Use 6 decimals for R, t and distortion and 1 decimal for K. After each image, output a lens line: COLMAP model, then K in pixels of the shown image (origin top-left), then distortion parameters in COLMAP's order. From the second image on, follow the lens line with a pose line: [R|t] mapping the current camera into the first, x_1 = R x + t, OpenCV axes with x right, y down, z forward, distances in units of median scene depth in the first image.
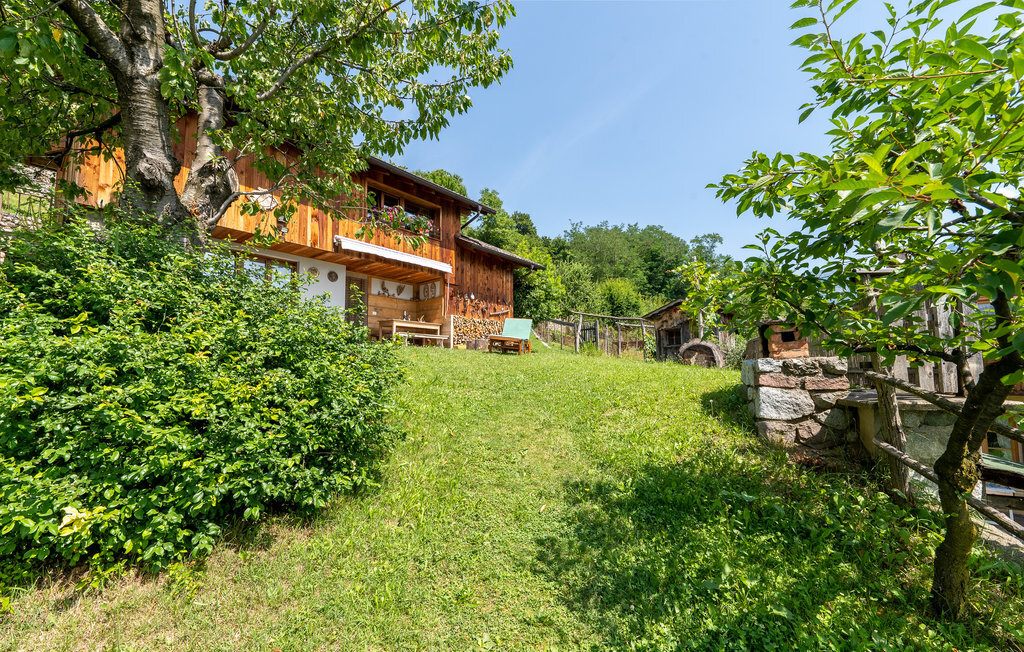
lens RADIAL K [[420.4, 0, 510.6], [0, 420.4, 337.1], [0, 0, 1]] dist [-0.000043, -0.000585]
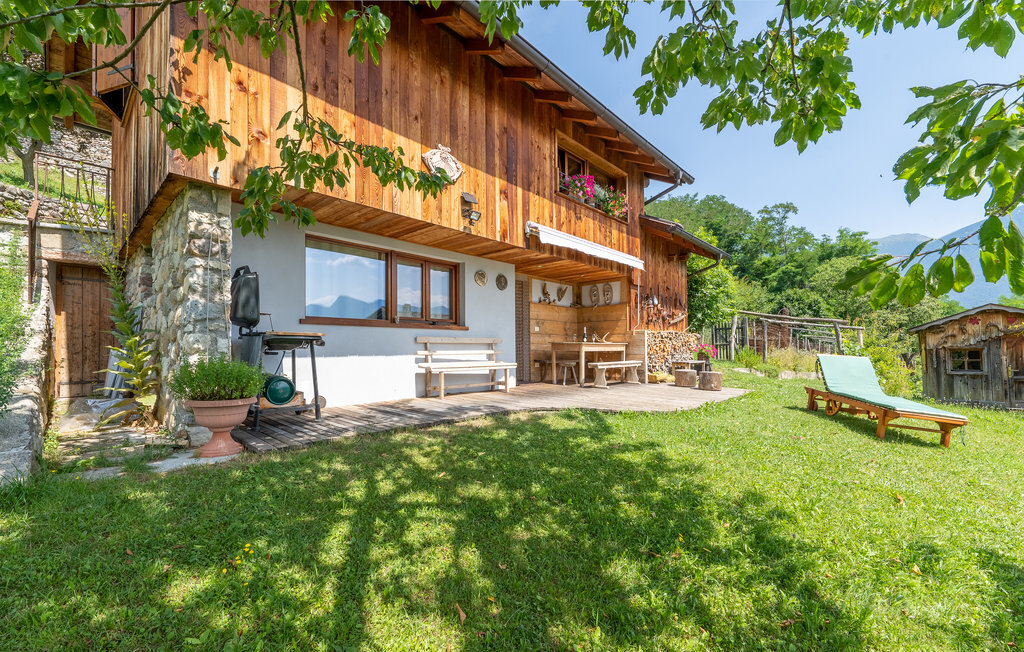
lens RADIAL K [[420.4, 0, 504.5], [0, 420.4, 335.7], [0, 0, 1]] dist [-0.000043, -0.000585]
pose [[0.997952, -0.003359, -0.063871, -0.326748], [0.006794, 0.998537, 0.053650, -0.082588], [0.063598, -0.053974, 0.996515, 0.280364]]
